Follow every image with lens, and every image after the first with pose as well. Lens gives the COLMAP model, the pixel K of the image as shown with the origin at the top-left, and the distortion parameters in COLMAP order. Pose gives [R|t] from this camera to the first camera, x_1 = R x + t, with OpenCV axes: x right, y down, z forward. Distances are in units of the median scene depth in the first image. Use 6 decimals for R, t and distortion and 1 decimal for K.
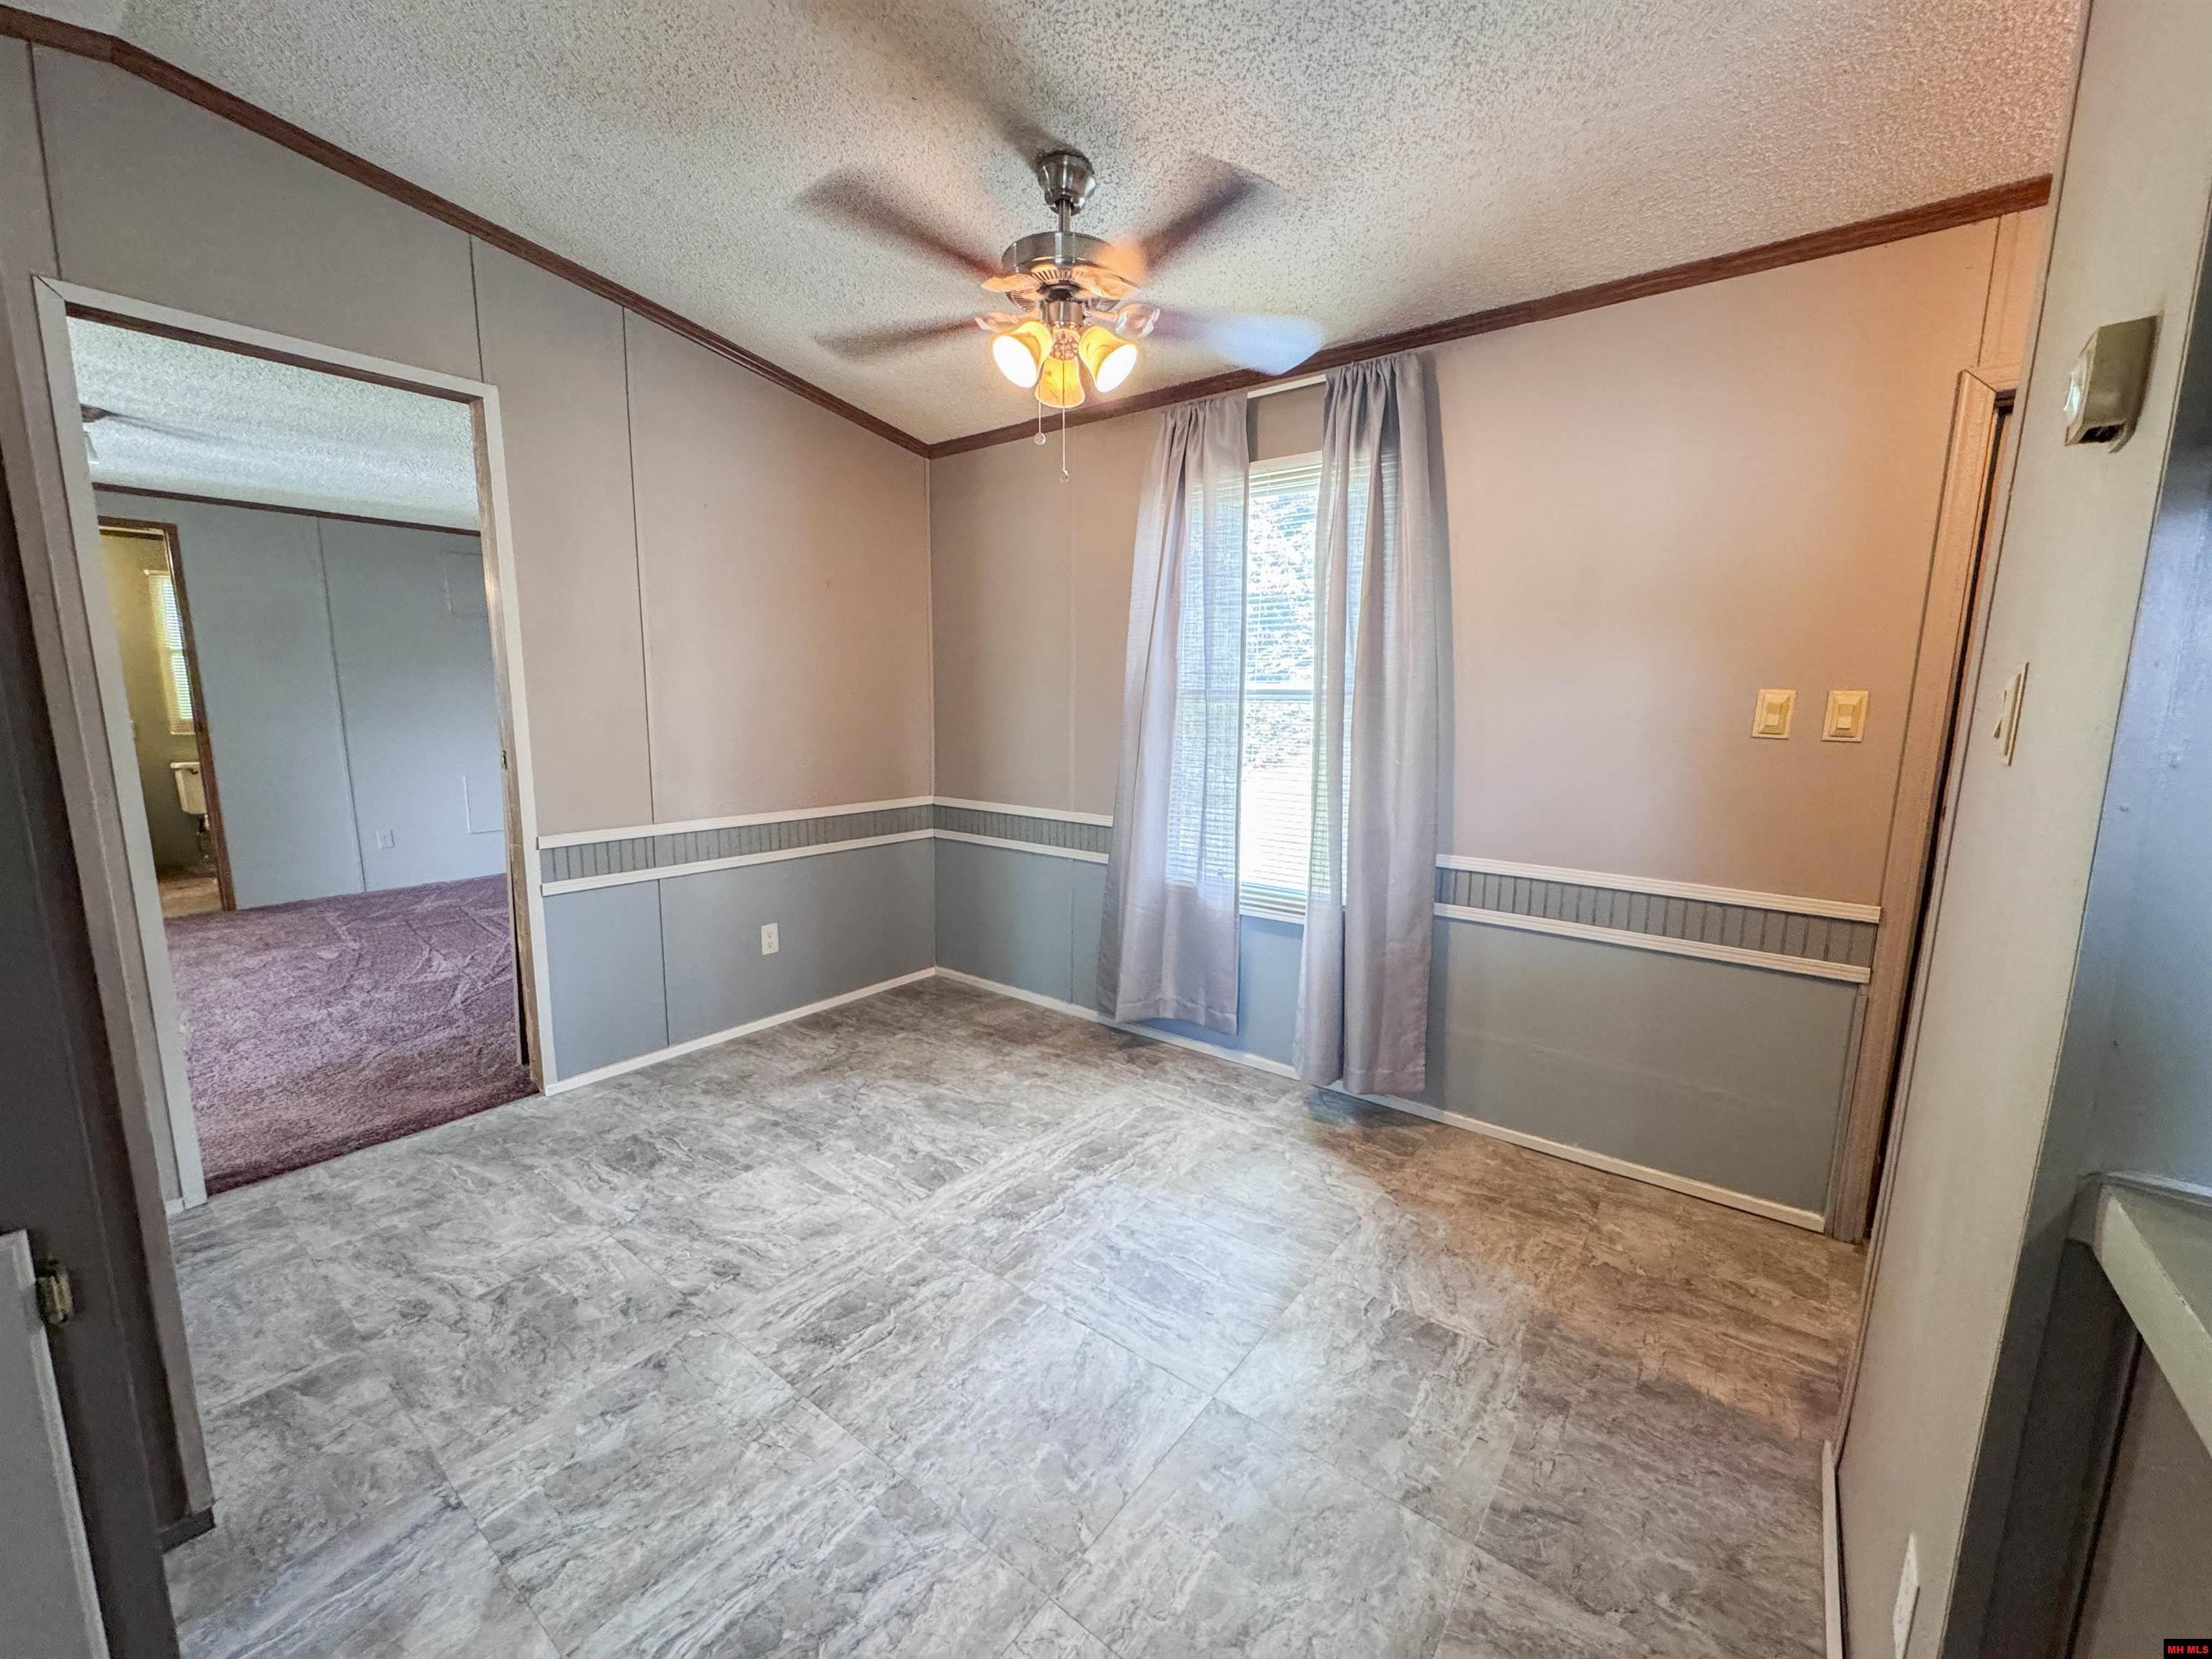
lens RADIAL K [[892.5, 0, 1099.0], [0, 892.5, 826.2], [0, 0, 1]] dist [0.002158, -0.000292]
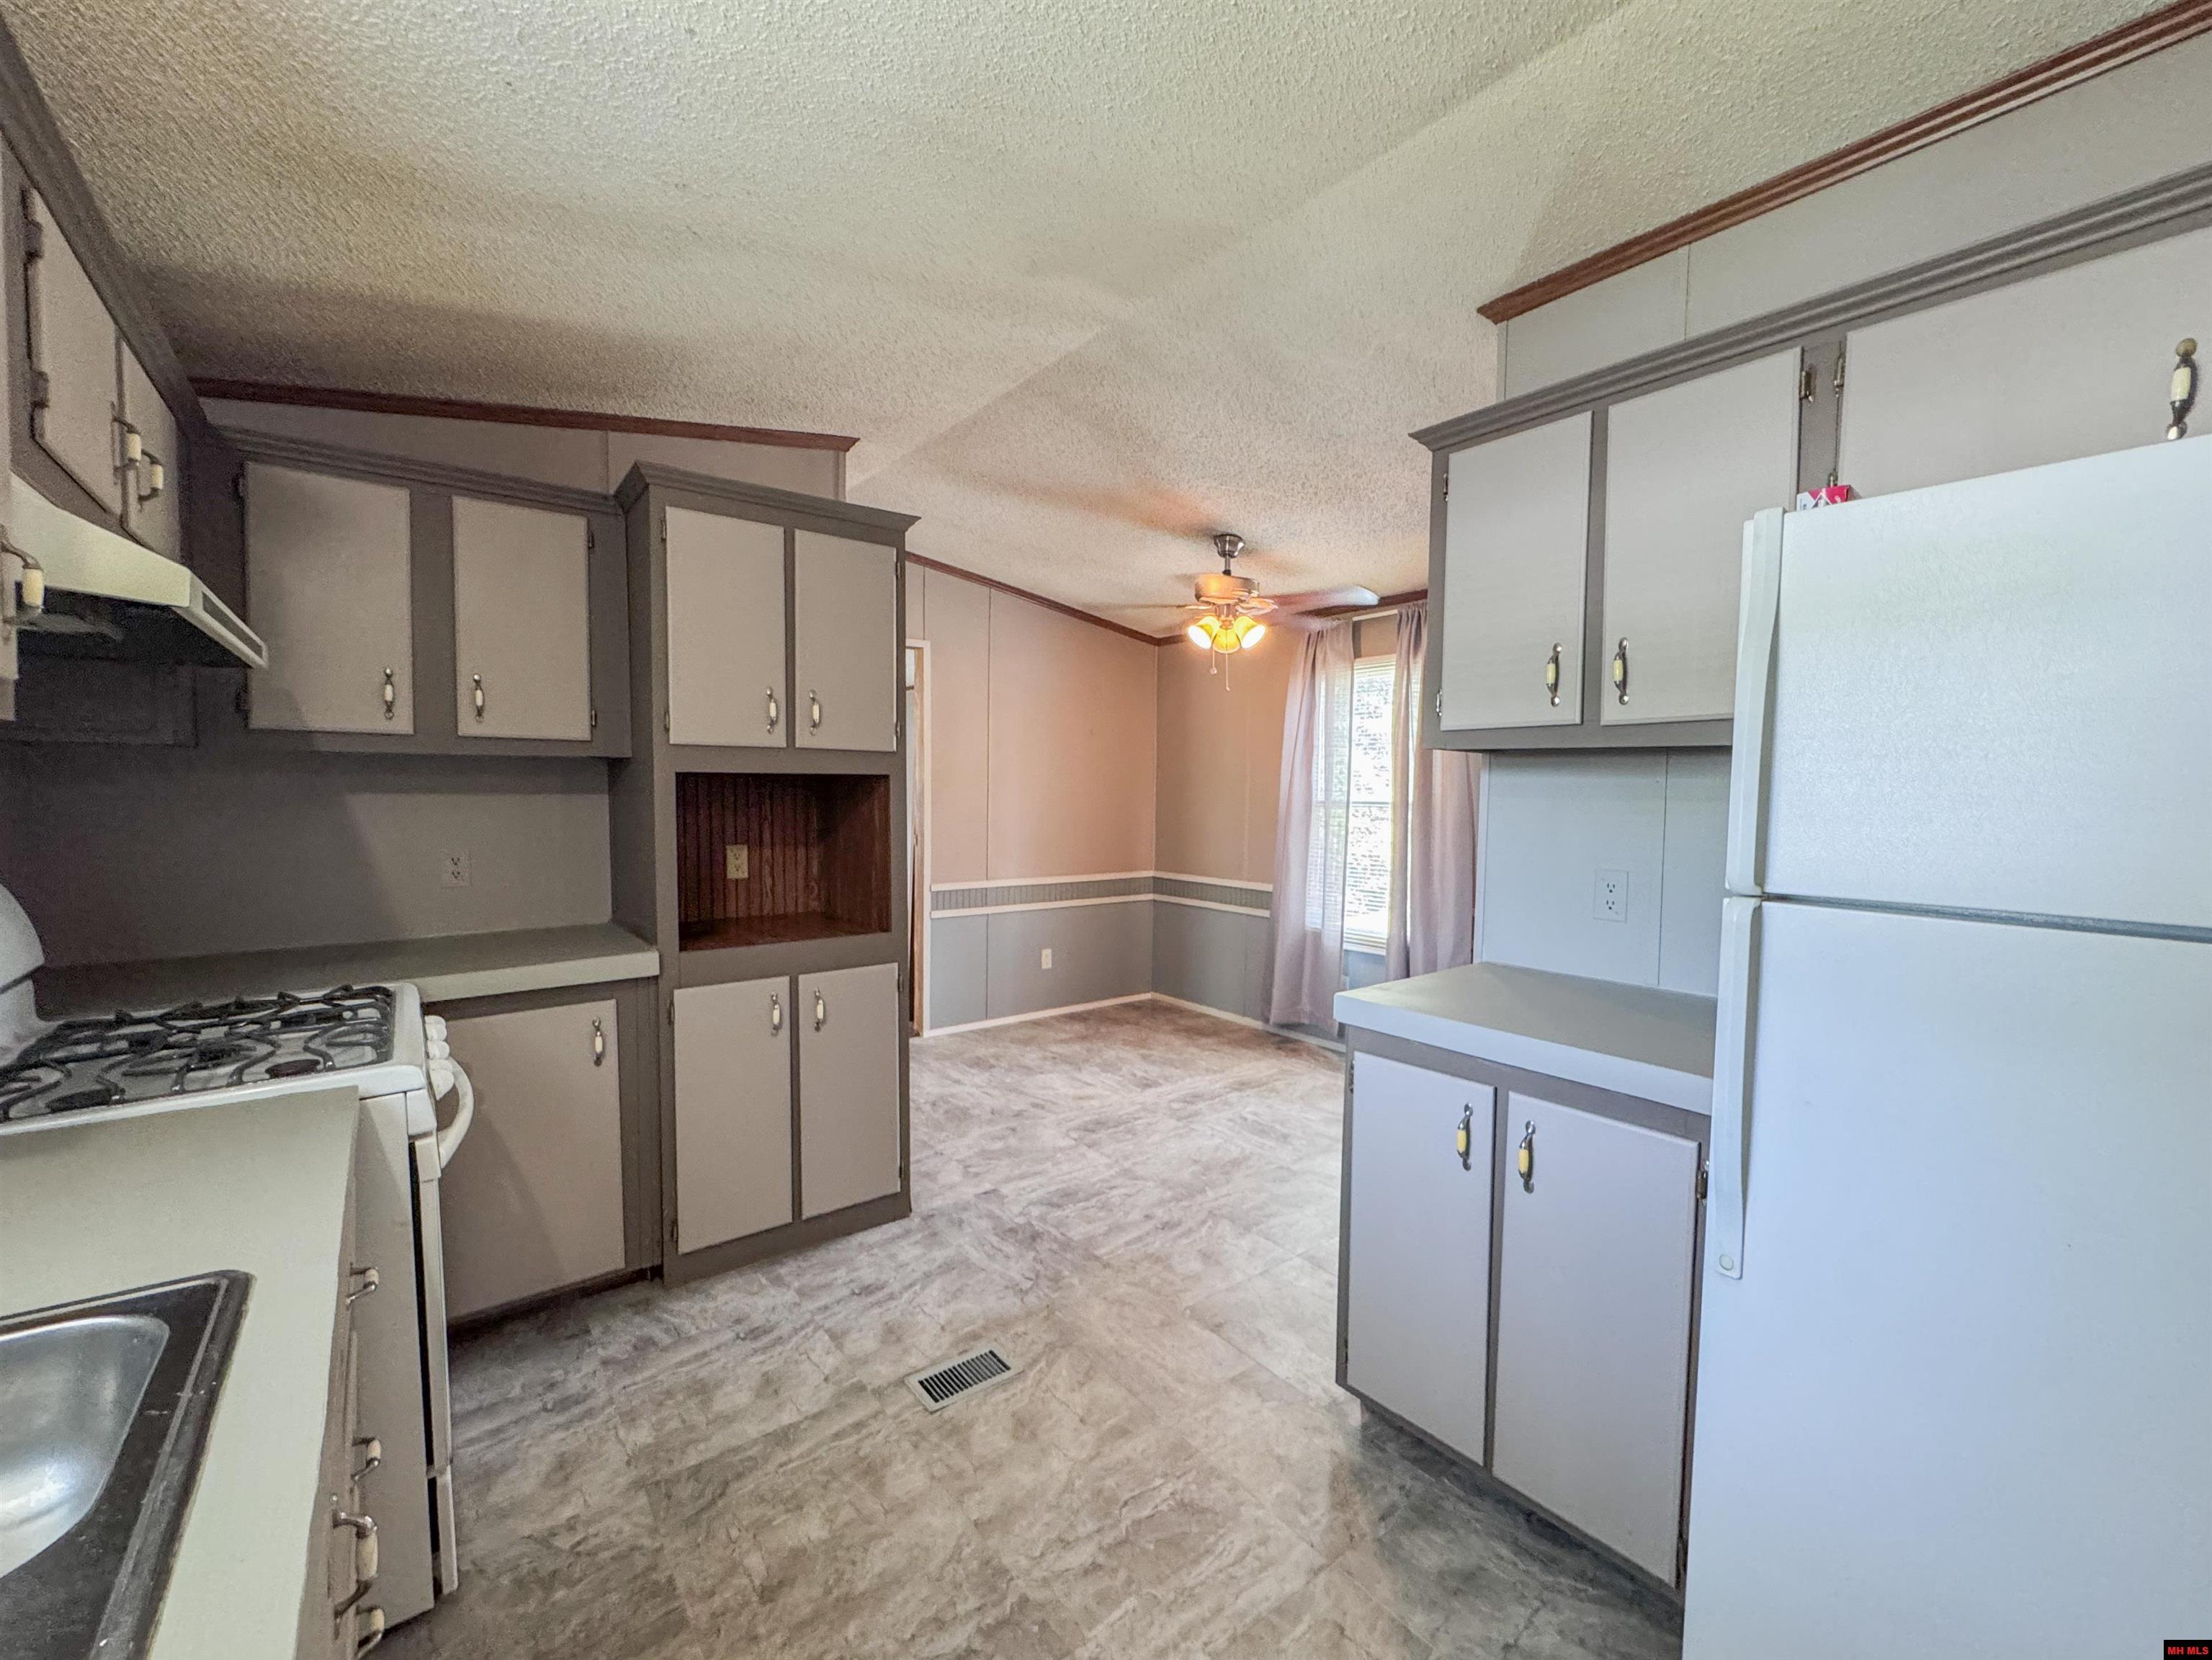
lens RADIAL K [[892.6, 0, 1099.0], [0, 892.6, 826.7], [0, 0, 1]] dist [0.002158, -0.000292]
pose [[0.968723, 0.009173, -0.247976, 0.129678], [-0.035256, 0.994267, -0.100950, 0.065743], [0.245628, 0.106536, 0.963492, -0.632856]]
